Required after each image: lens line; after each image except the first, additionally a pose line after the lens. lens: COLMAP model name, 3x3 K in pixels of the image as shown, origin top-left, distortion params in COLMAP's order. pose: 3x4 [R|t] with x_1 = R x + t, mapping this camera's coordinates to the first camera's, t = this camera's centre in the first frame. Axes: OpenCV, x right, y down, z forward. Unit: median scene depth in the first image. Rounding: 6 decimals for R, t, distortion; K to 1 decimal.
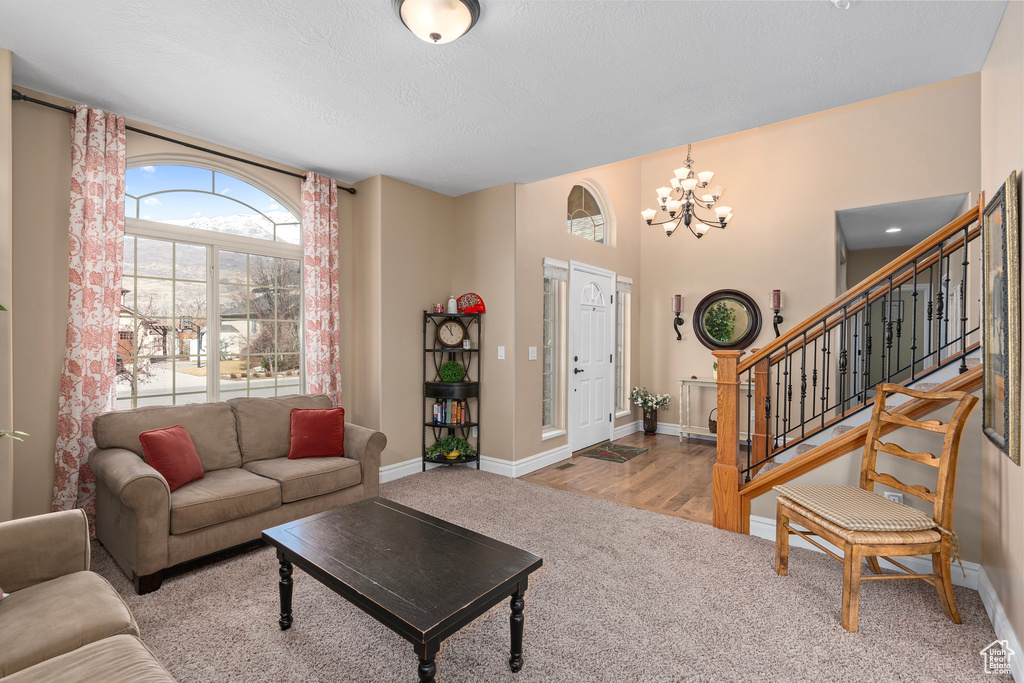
lens RADIAL K [[464.7, 0, 510.4], [0, 464.7, 339.1], [0, 0, 1]] dist [-0.002483, 0.000425]
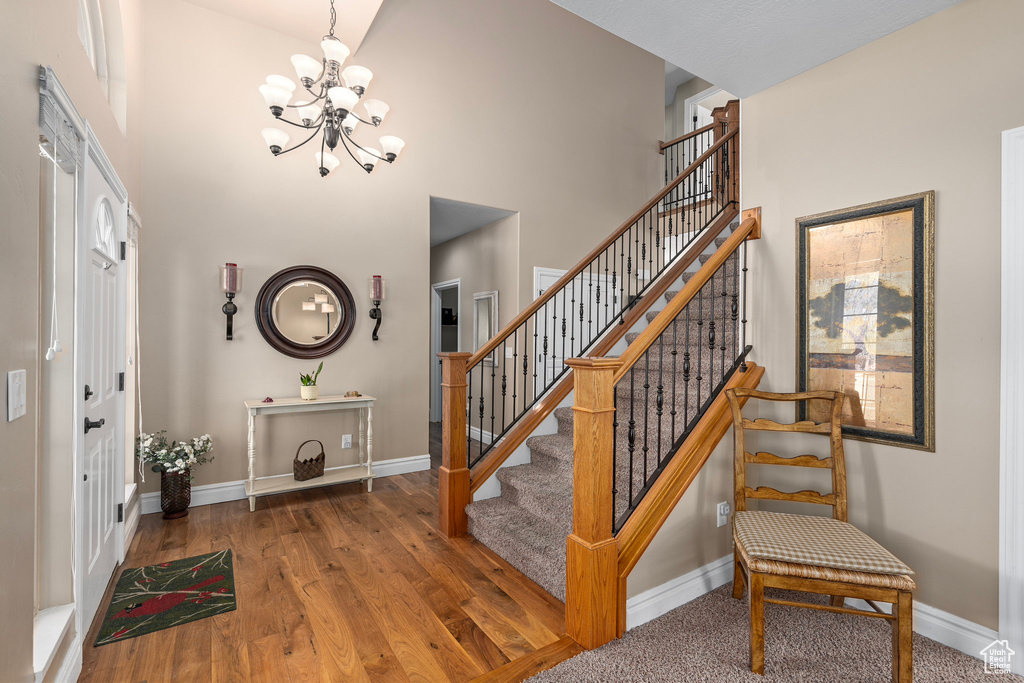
lens RADIAL K [[464.7, 0, 510.4], [0, 464.7, 339.1], [0, 0, 1]] dist [-0.002483, 0.000425]
pose [[0.315146, -0.002168, 0.949041, -0.119183], [-0.000695, 0.999997, 0.002515, -0.001568], [-0.949043, -0.001452, 0.315143, 0.647016]]
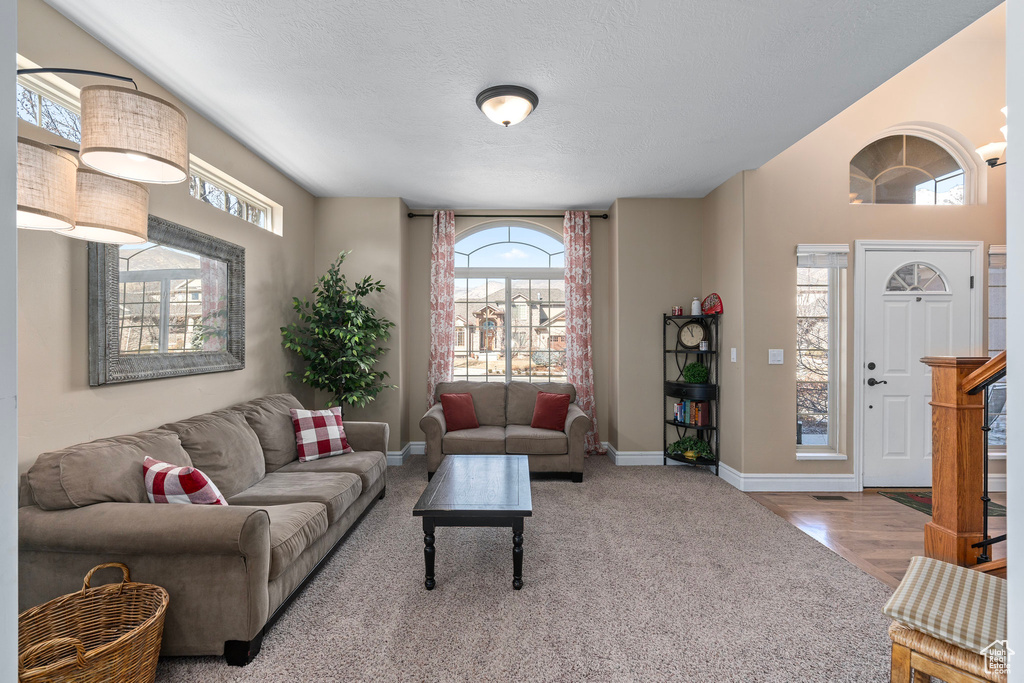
lens RADIAL K [[464.7, 0, 510.4], [0, 464.7, 339.1], [0, 0, 1]] dist [-0.002483, 0.000425]
pose [[0.625345, -0.002066, -0.780346, 0.420798], [-0.001068, 0.999993, -0.003503, 0.000846], [0.780348, 0.003024, 0.625339, 0.061893]]
